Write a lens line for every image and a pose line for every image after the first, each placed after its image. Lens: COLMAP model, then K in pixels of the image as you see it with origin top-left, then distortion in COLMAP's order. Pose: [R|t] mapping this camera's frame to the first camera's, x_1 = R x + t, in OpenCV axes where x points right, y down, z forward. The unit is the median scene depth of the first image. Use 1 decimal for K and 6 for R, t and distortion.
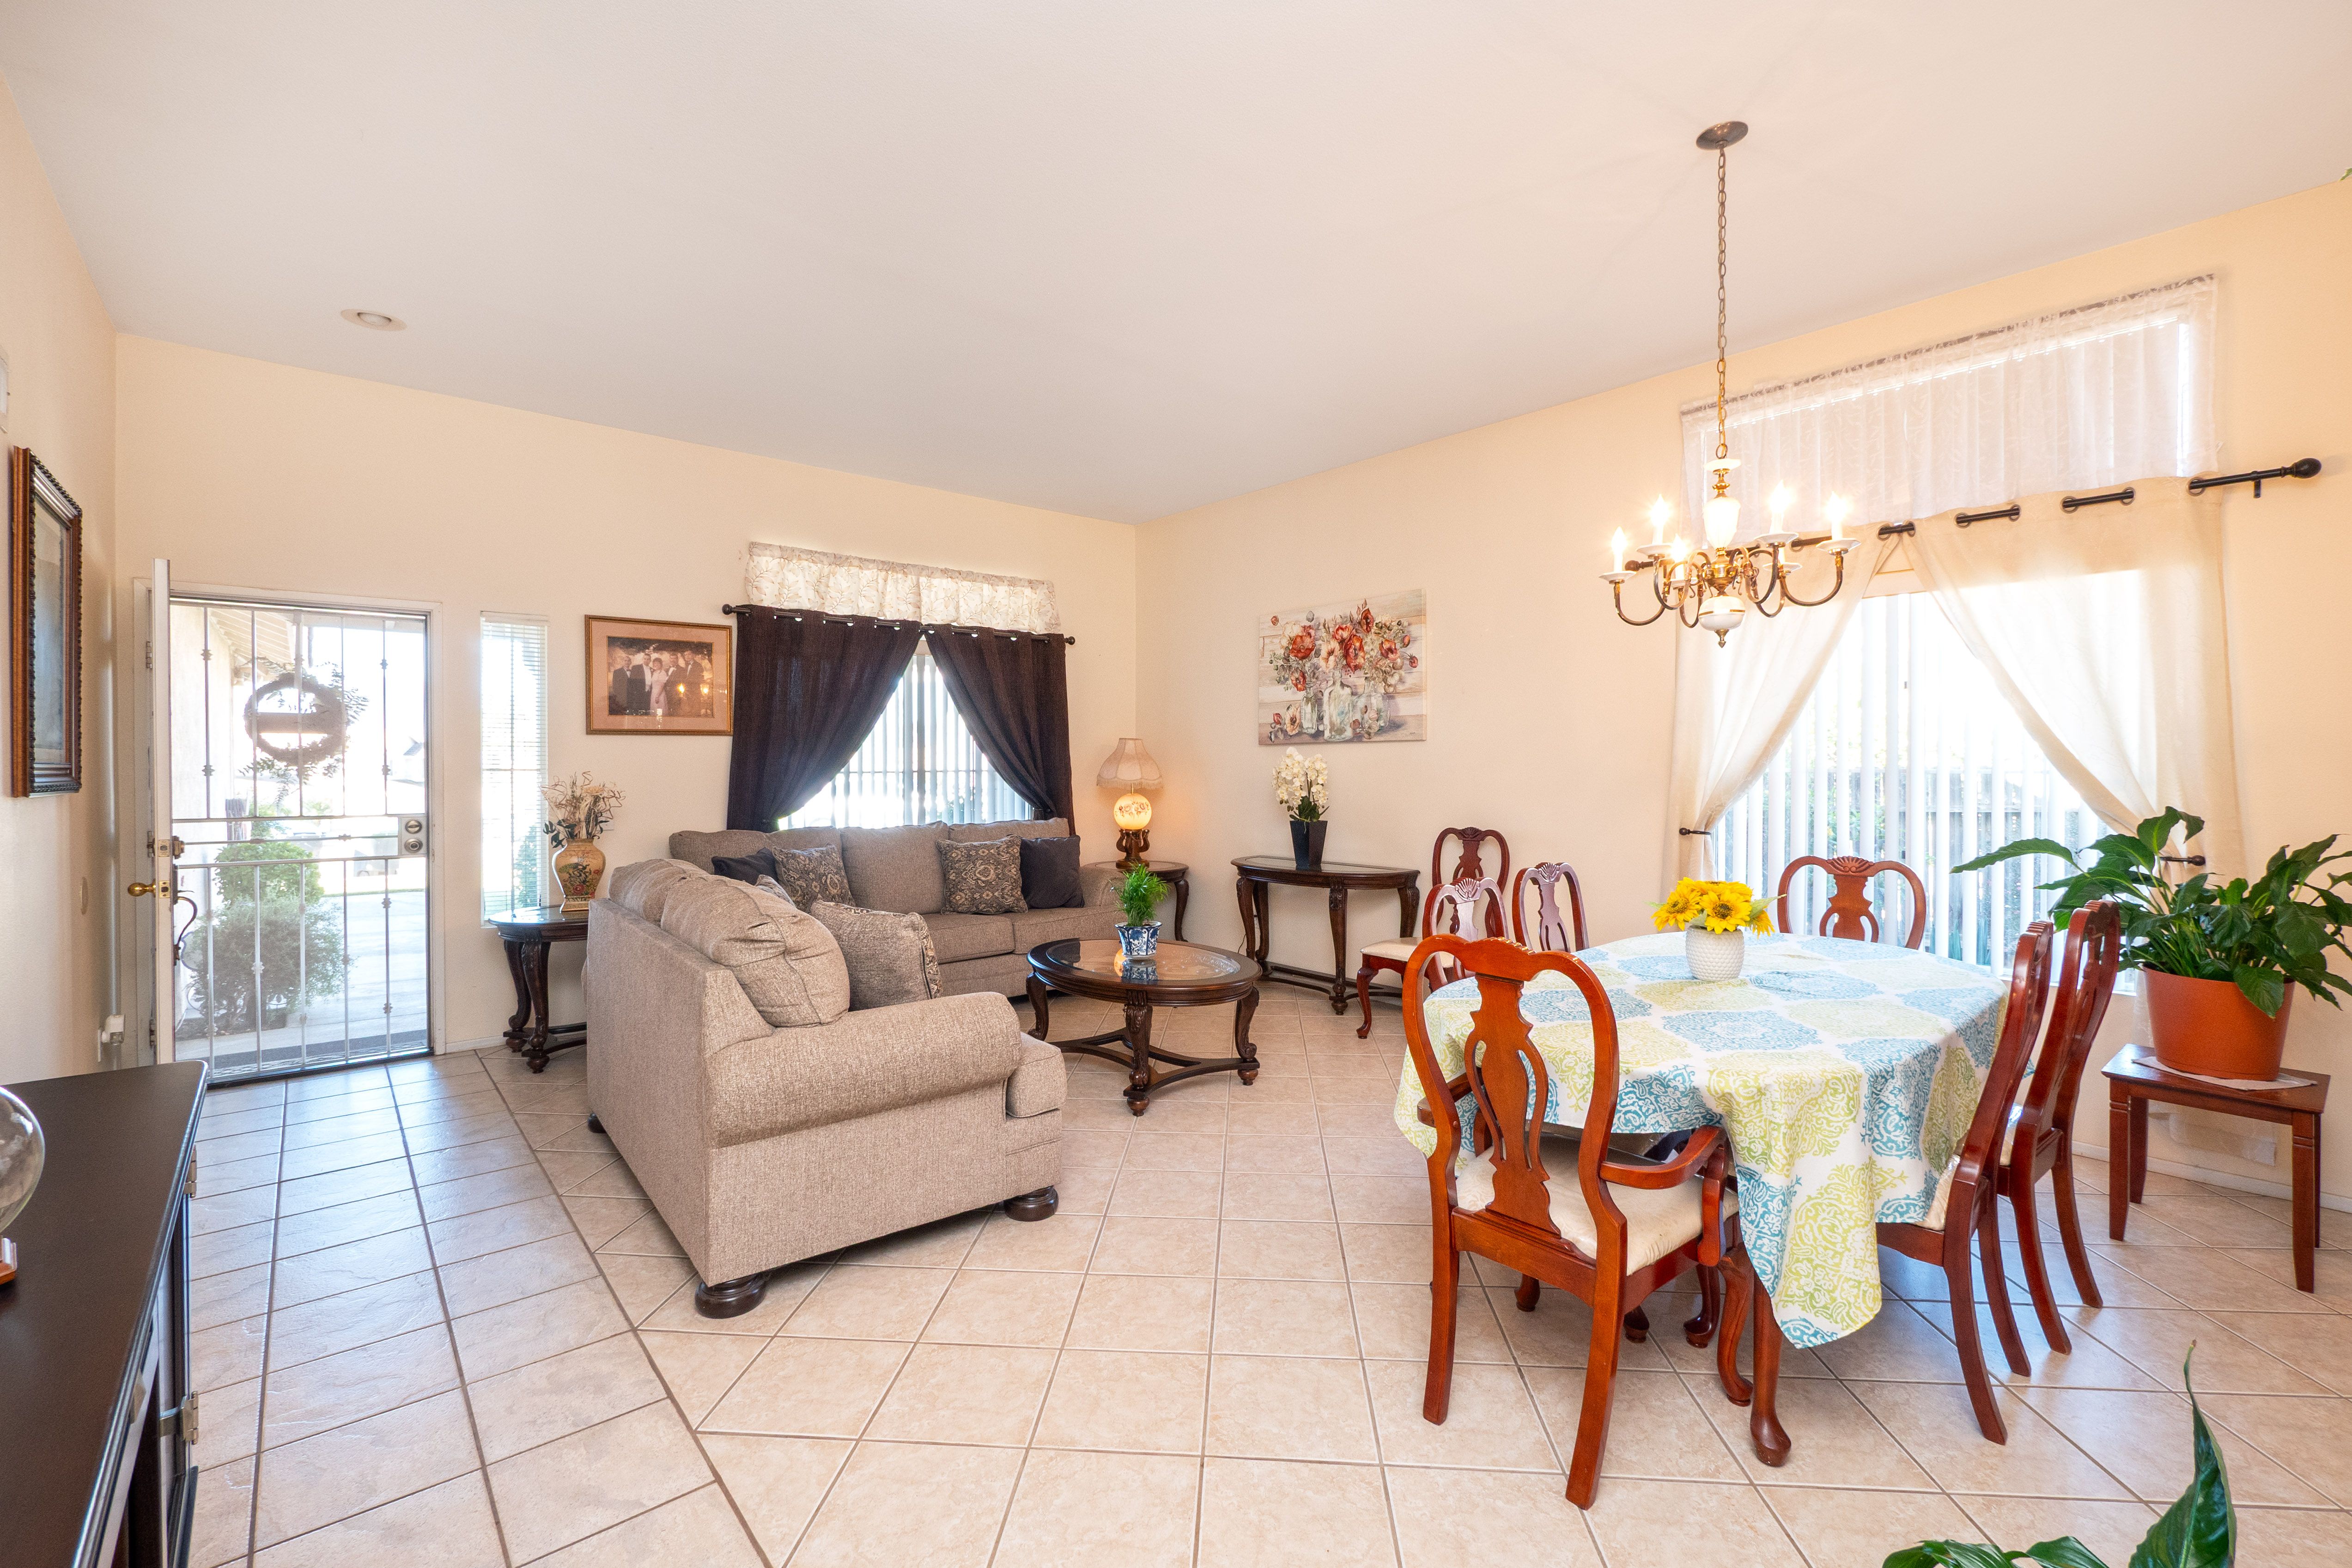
lens RADIAL K [[1022.0, 0, 1208.8], [0, 1022.0, 769.6], [0, 0, 1]] dist [-0.008009, 0.000948]
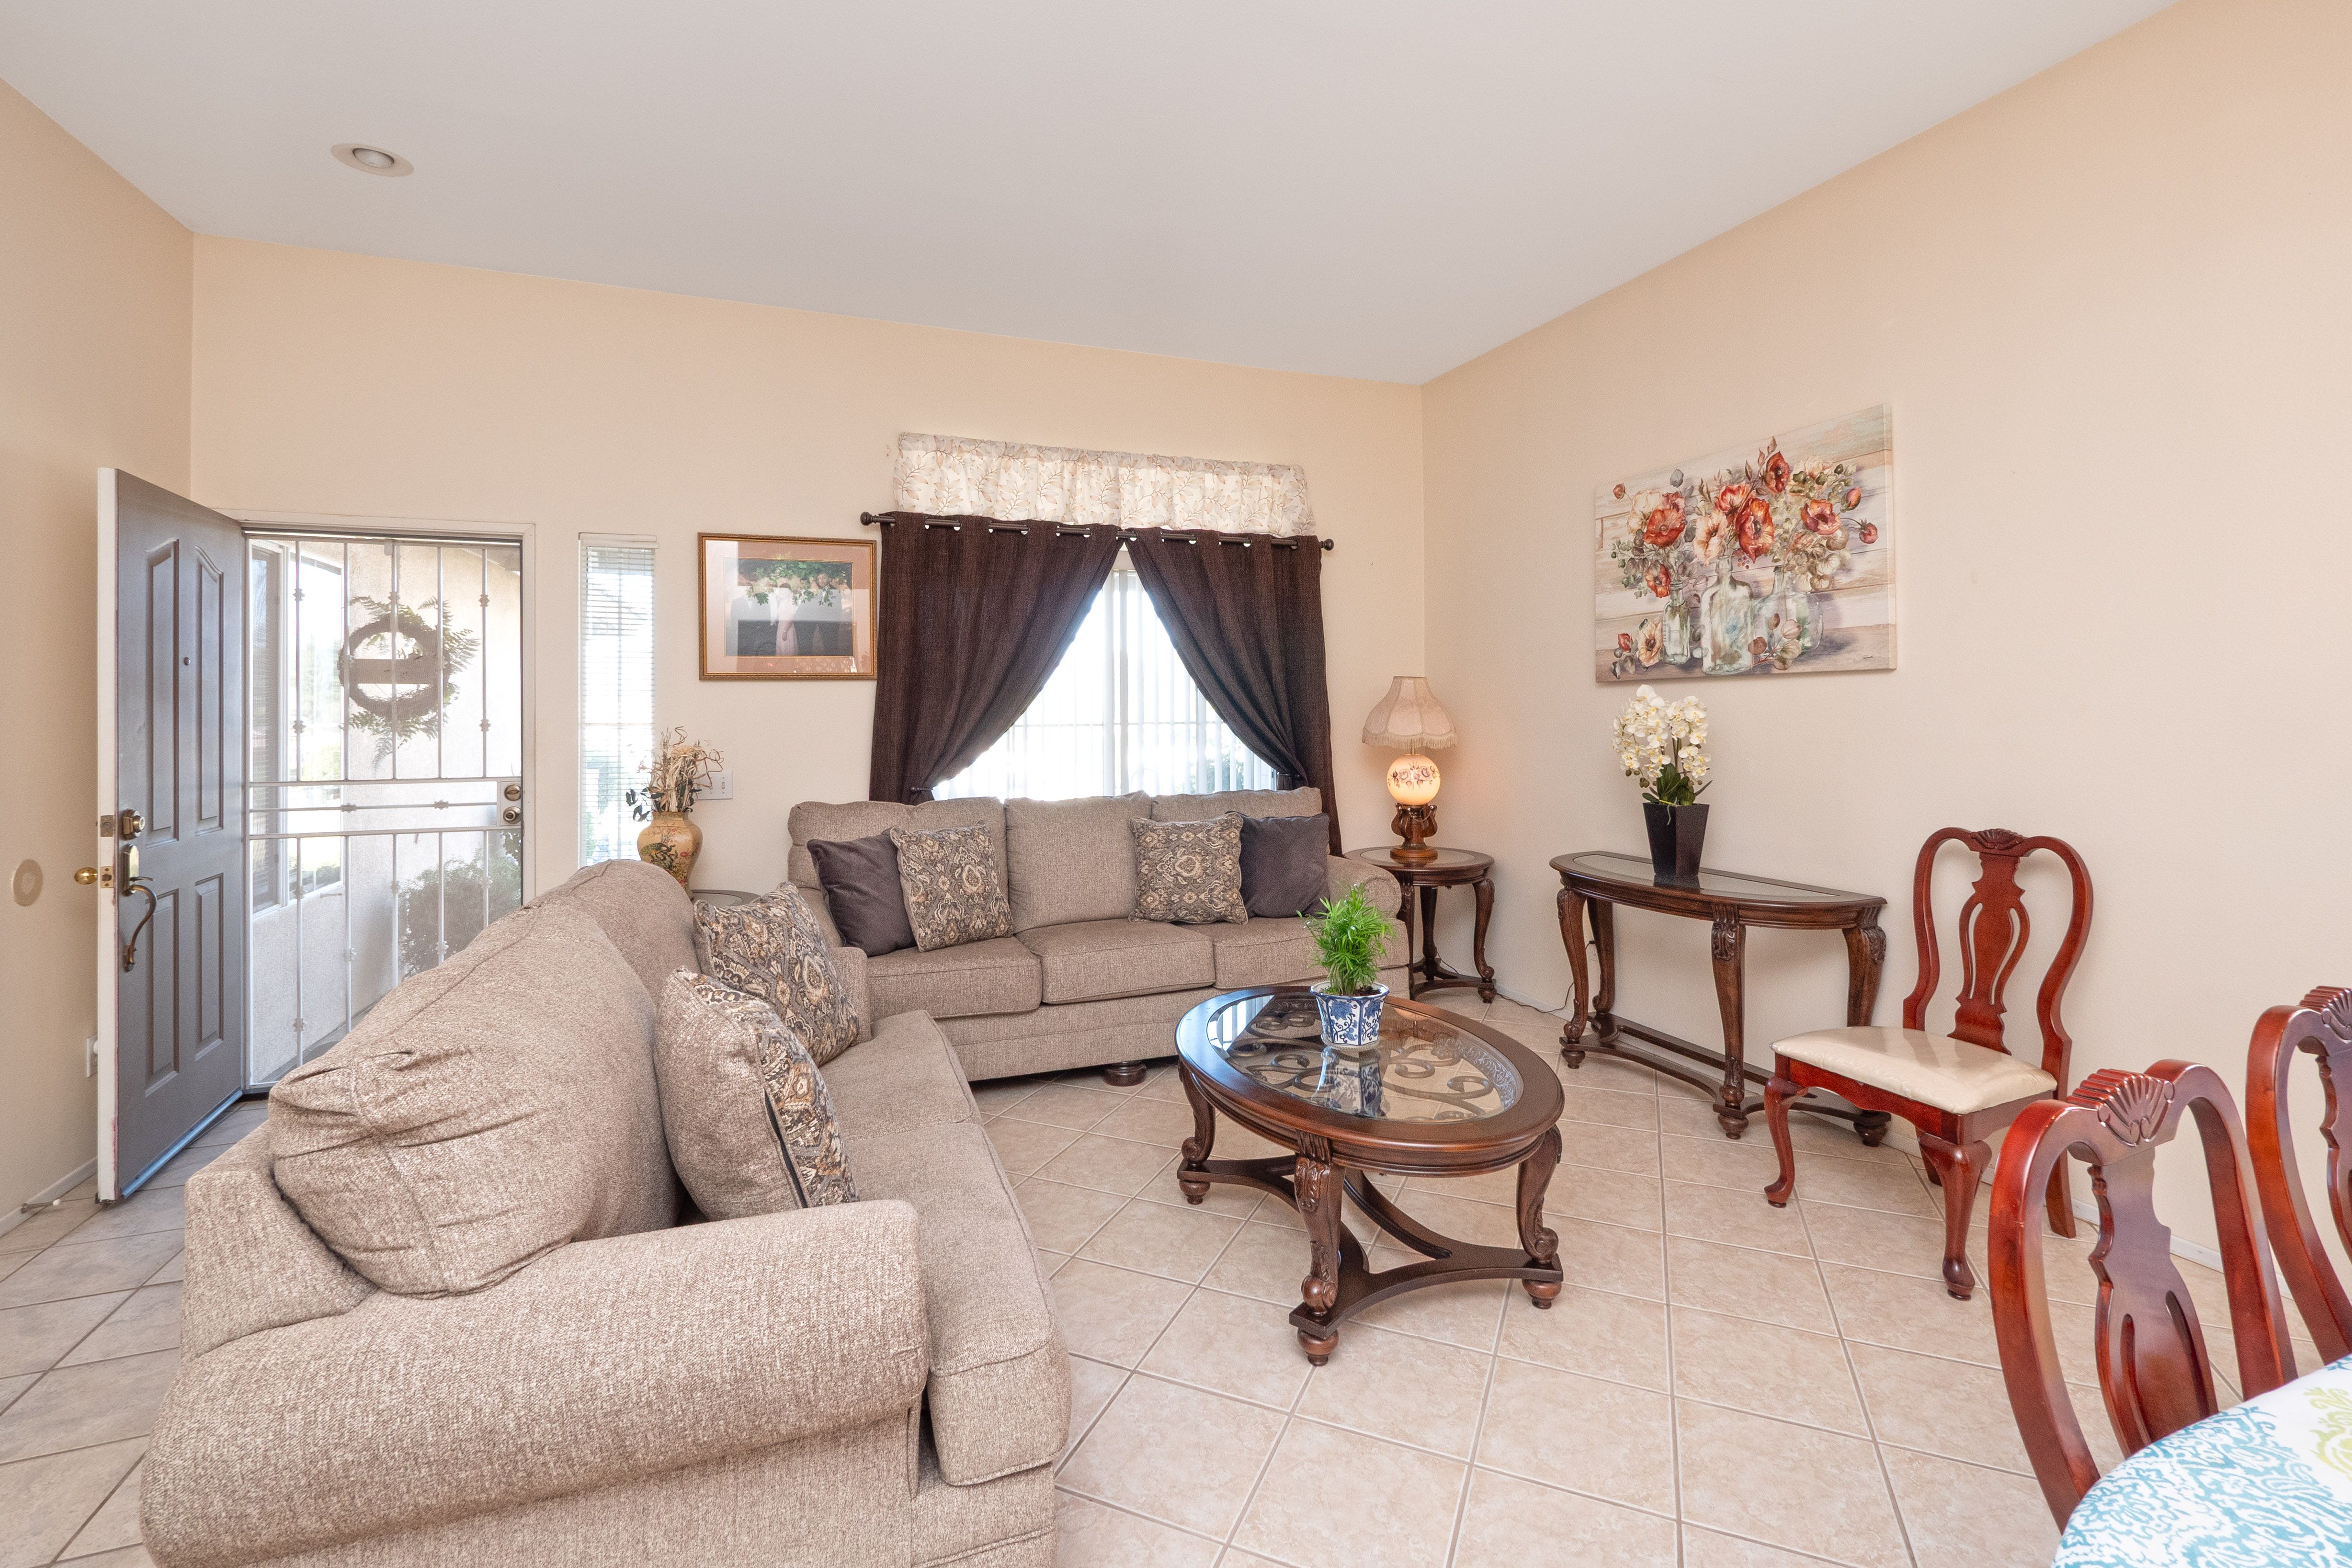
lens RADIAL K [[1082.4, 0, 1205.2], [0, 1082.4, 700.0], [0, 0, 1]] dist [-0.013848, 0.001847]
pose [[0.944368, -0.008771, -0.328775, 0.047123], [0.003826, 0.999870, -0.015685, -0.003771], [0.328870, 0.013555, 0.944278, 0.310568]]
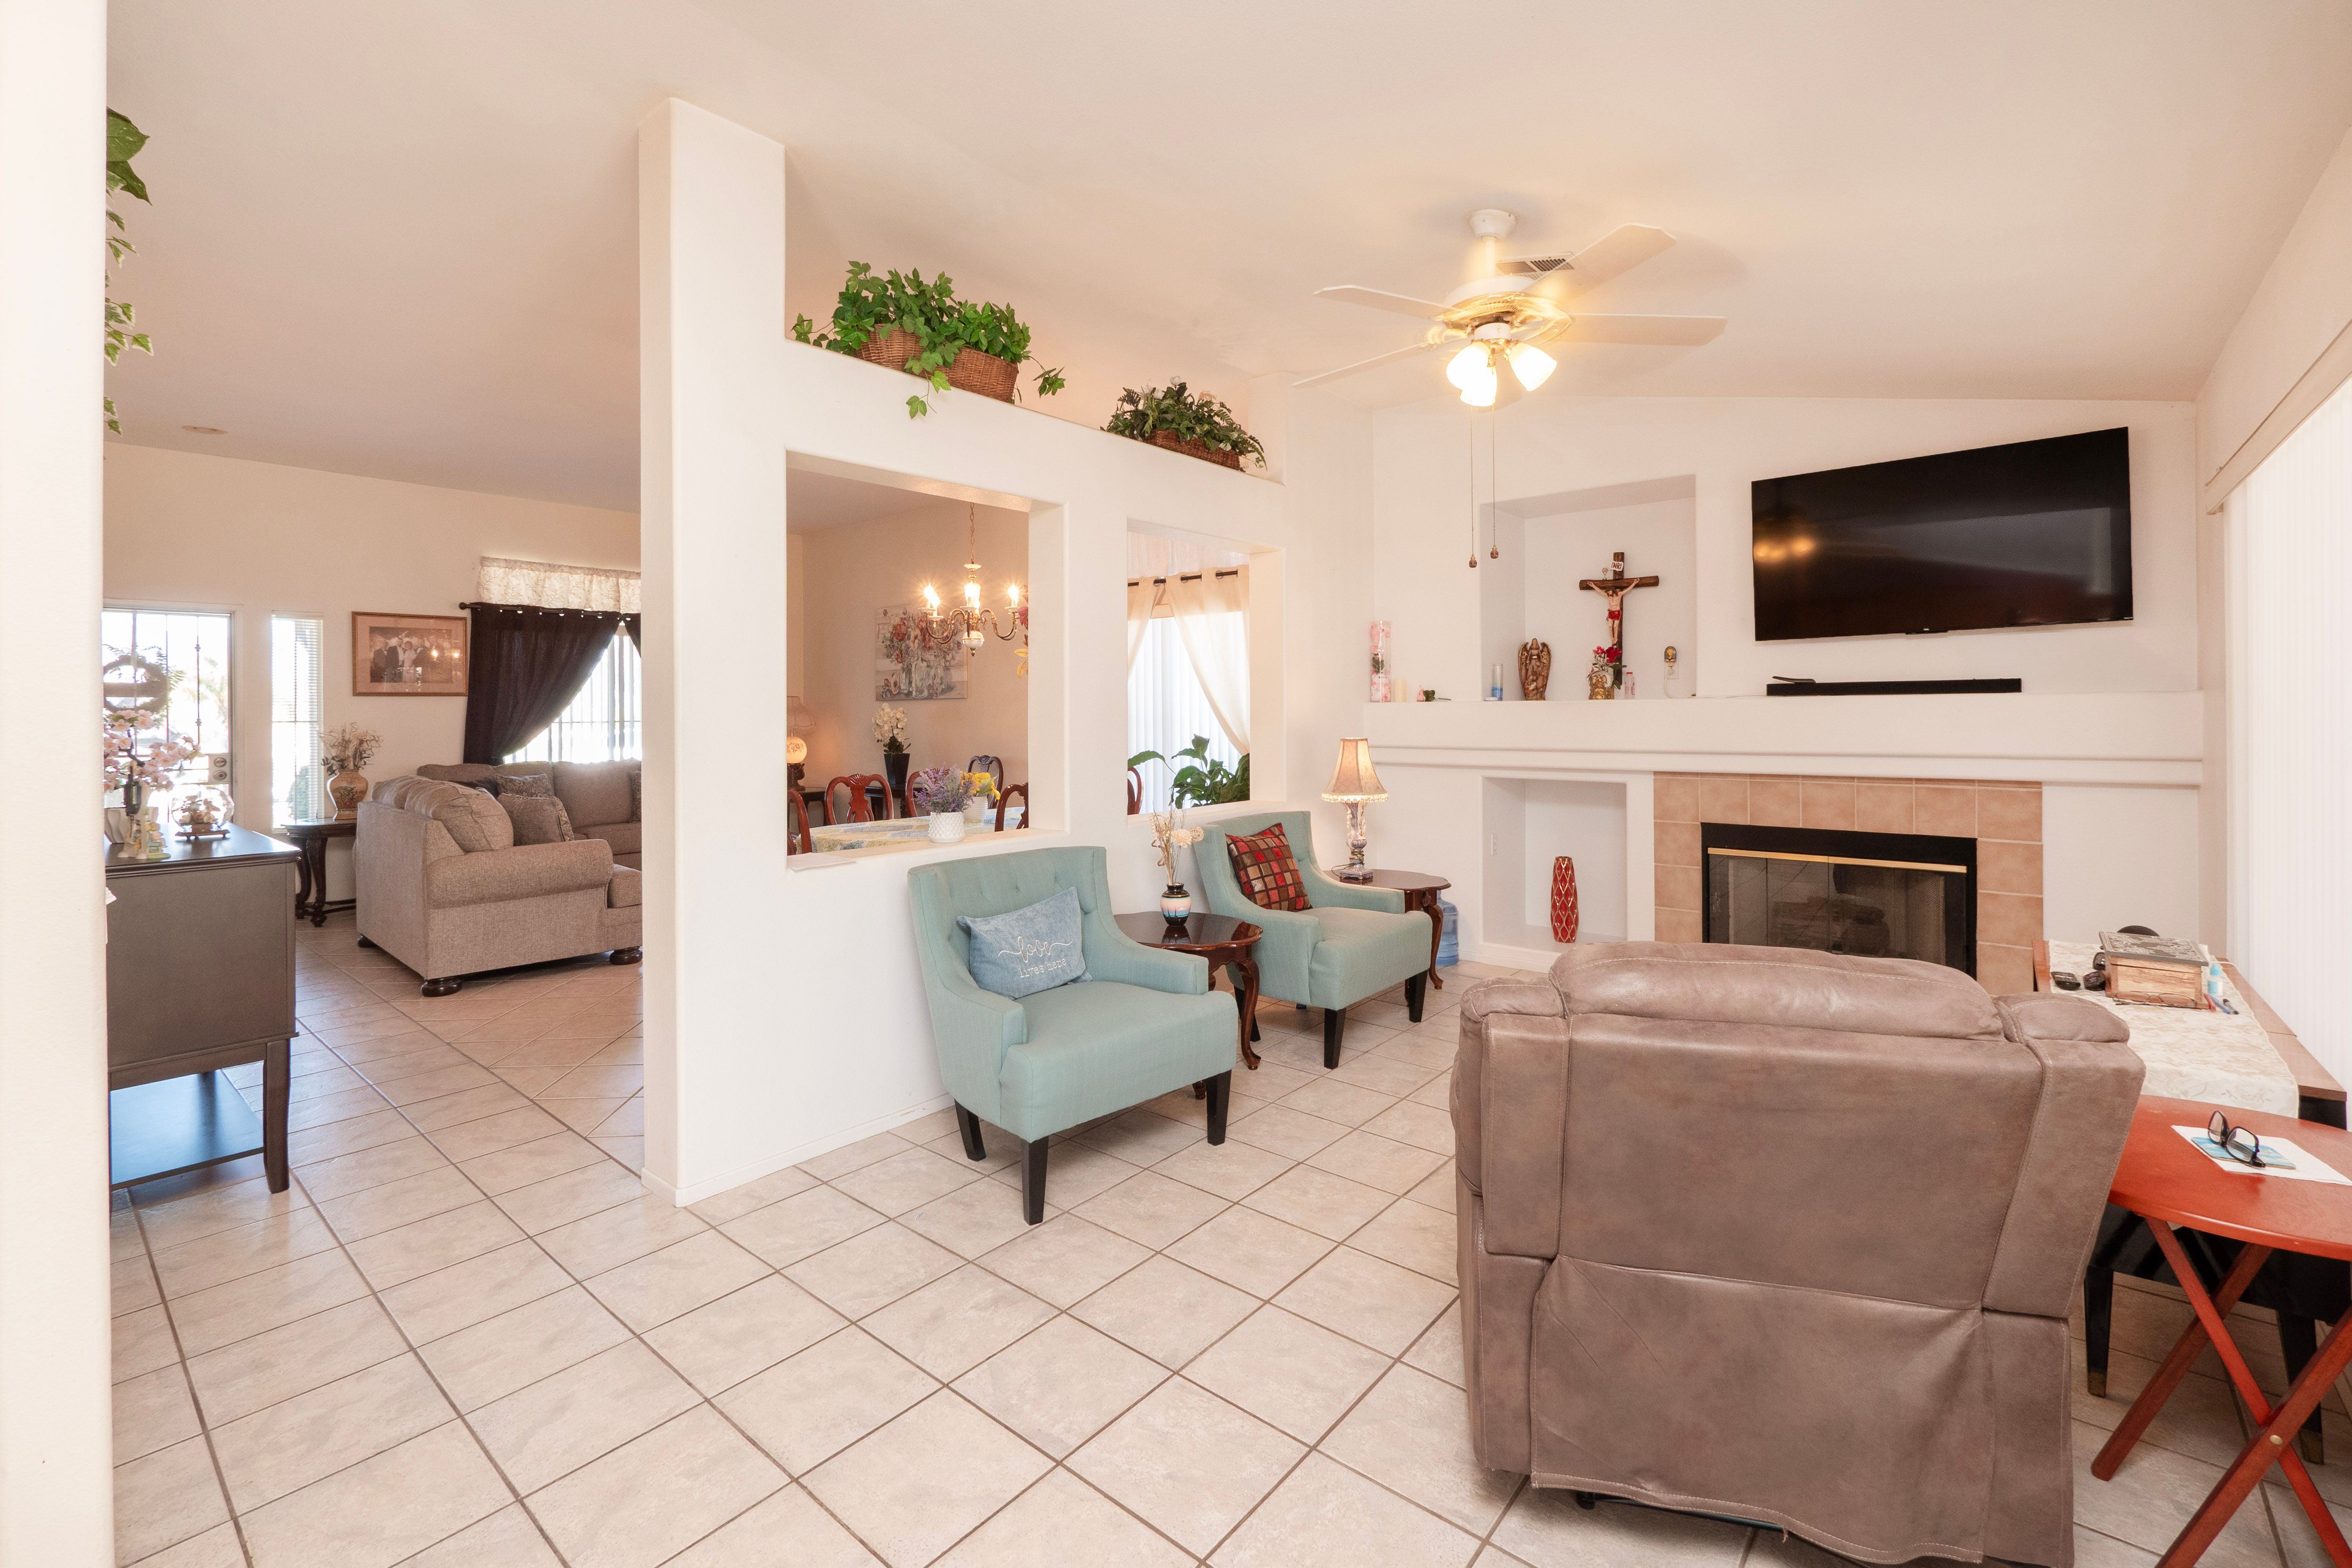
lens RADIAL K [[1021.9, 0, 1165.0], [0, 1021.9, 707.8], [0, 0, 1]] dist [-0.008009, 0.000948]
pose [[0.990778, -0.004805, 0.135410, 0.297356], [0.006306, 0.999923, -0.010656, 0.003261], [-0.135348, 0.011412, 0.990732, -0.520882]]
